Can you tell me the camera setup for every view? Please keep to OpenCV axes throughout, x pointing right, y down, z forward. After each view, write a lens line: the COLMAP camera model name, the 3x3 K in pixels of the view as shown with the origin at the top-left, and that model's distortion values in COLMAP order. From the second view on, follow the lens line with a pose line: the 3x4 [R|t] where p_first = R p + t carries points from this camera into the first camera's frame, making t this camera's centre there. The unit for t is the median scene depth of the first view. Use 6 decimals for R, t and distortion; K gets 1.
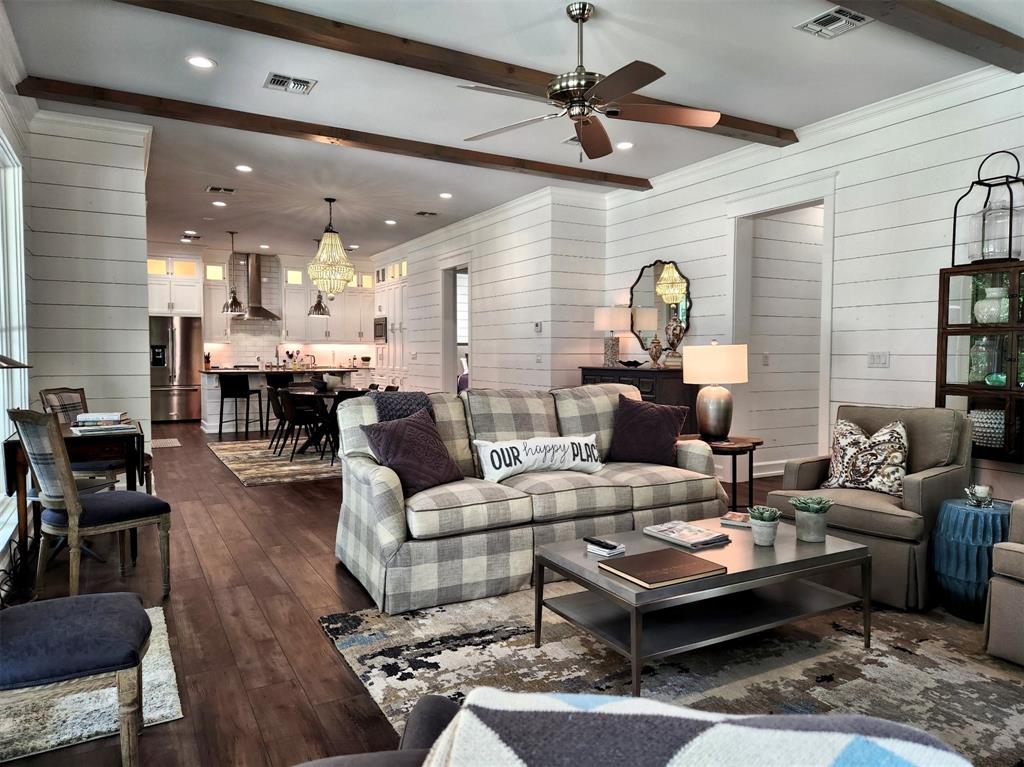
lens RADIAL K [[691.0, 0, 537.8], [0, 691.0, 380.9], [0, 0, 1]] dist [0.046442, -0.000158]
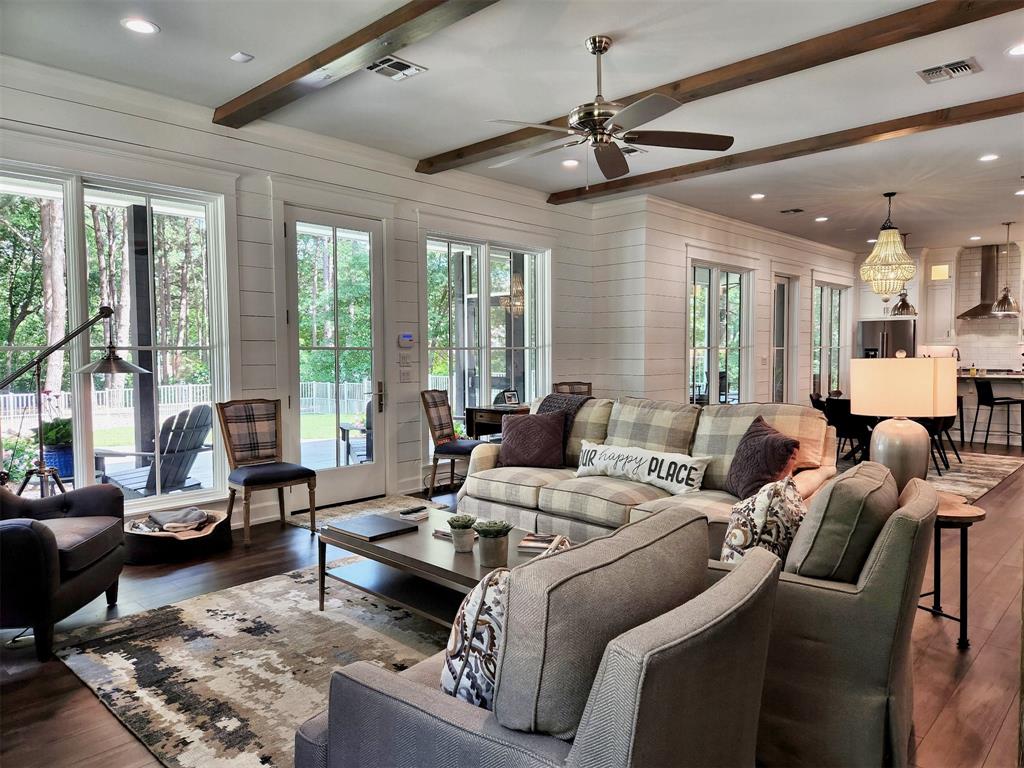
lens RADIAL K [[683.8, 0, 525.7], [0, 683.8, 384.6], [0, 0, 1]] dist [0.068347, -0.001686]
pose [[0.286909, 0.047081, -0.956800, 0.831039], [-0.037572, 0.998576, 0.037870, -0.040660], [0.957221, 0.025083, 0.288269, 0.478144]]
